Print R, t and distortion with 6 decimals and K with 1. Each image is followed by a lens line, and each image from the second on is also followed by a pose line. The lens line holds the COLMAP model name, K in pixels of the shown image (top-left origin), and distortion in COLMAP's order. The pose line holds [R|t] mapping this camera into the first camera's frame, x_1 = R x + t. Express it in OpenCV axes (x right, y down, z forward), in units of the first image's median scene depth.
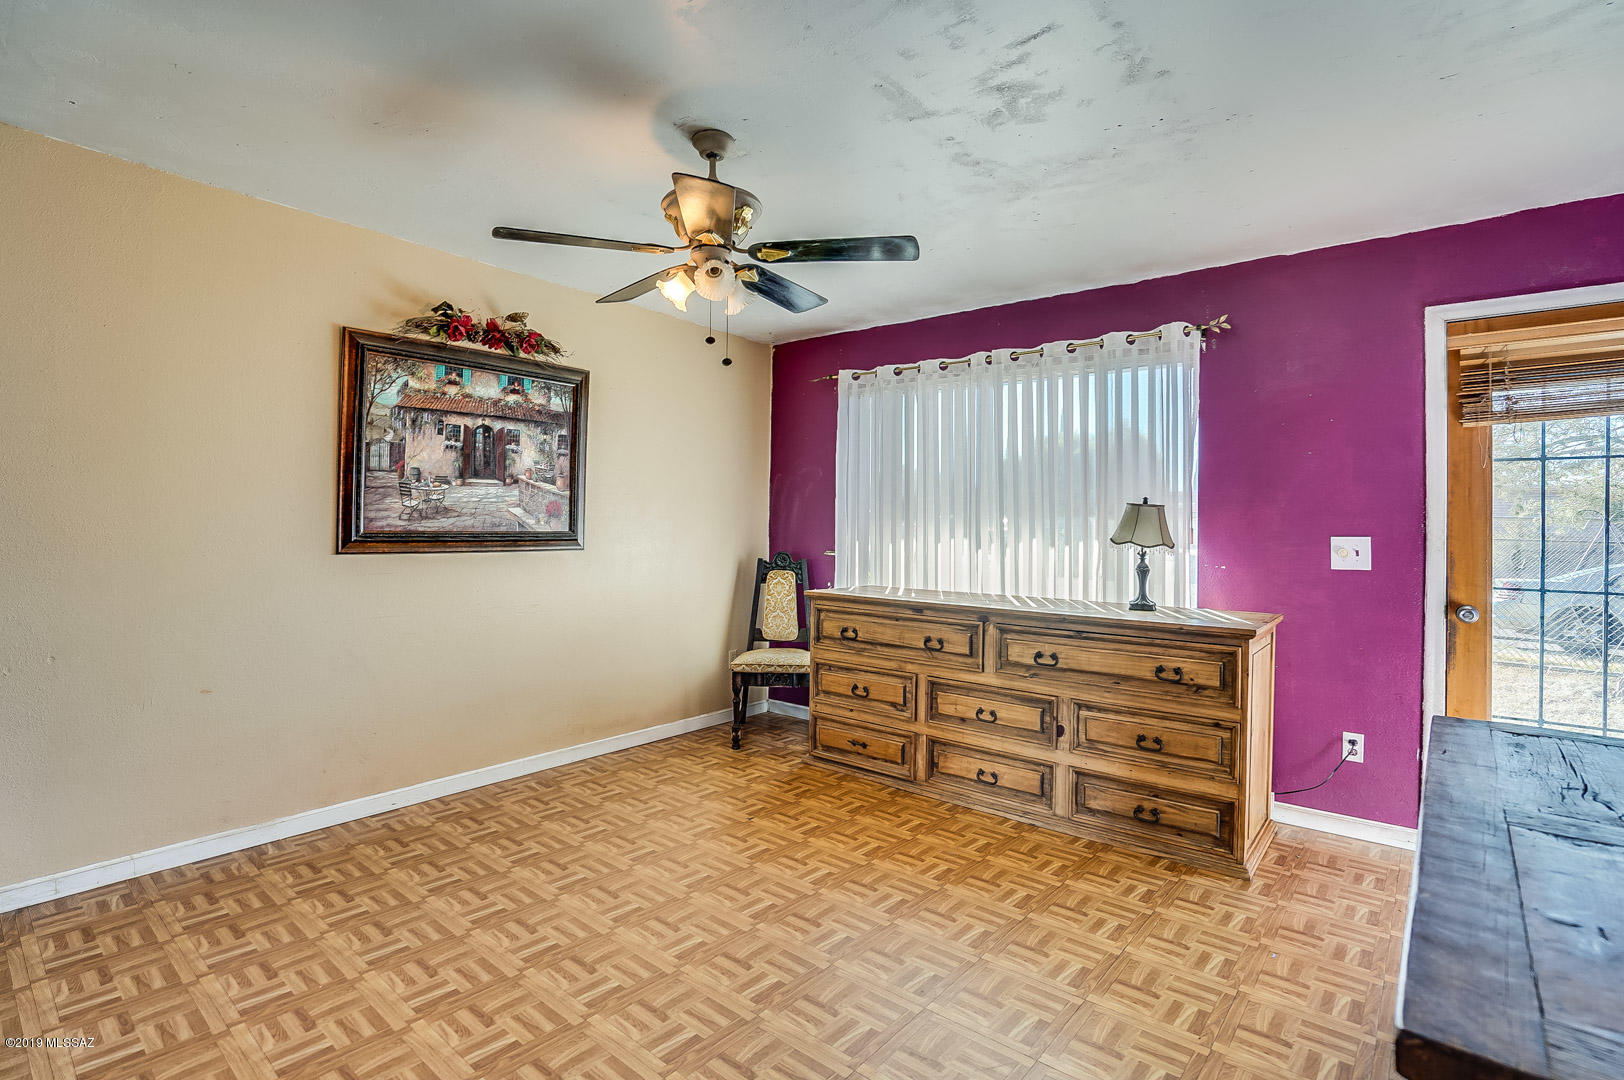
lens RADIAL K [[751.4, 0, 812.5], [0, 751.4, 533.5], [0, 0, 1]] dist [-0.066434, 0.028328]
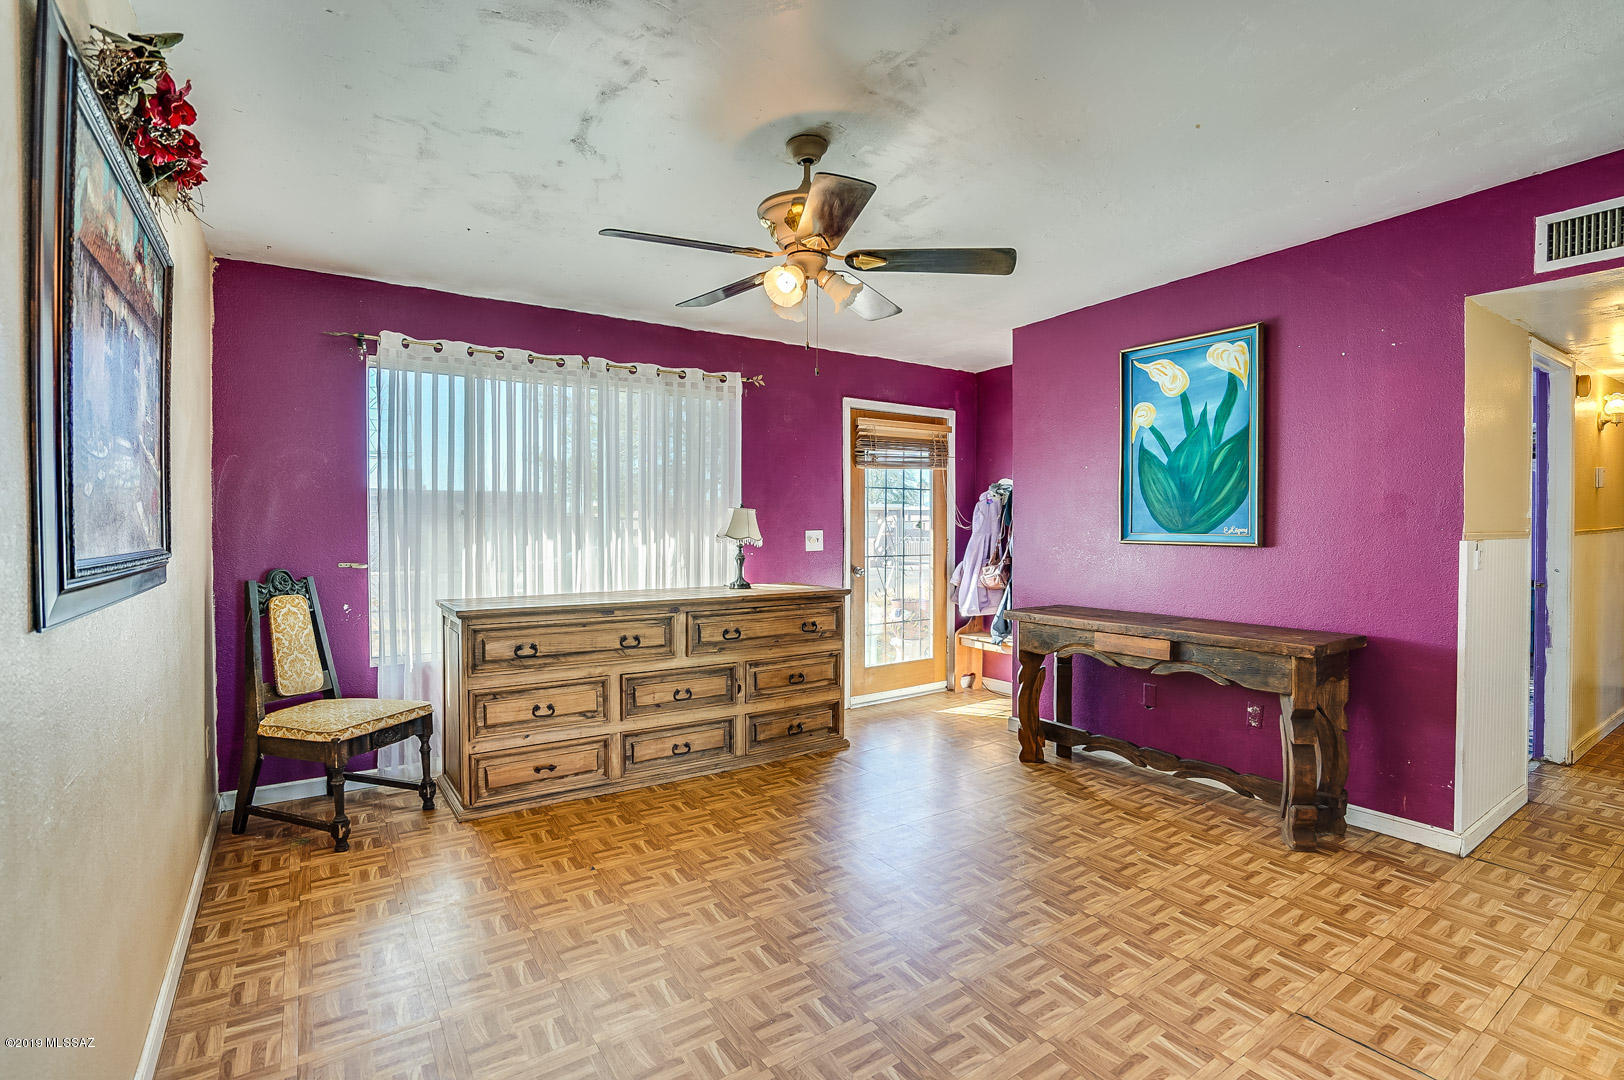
lens RADIAL K [[751.4, 0, 812.5], [0, 751.4, 533.5], [0, 0, 1]] dist [-0.066434, 0.028328]
pose [[0.292296, -0.027976, 0.955919, -0.789337], [0.011465, 0.999603, 0.025749, -0.027847], [-0.956259, 0.003433, 0.292501, 0.477562]]
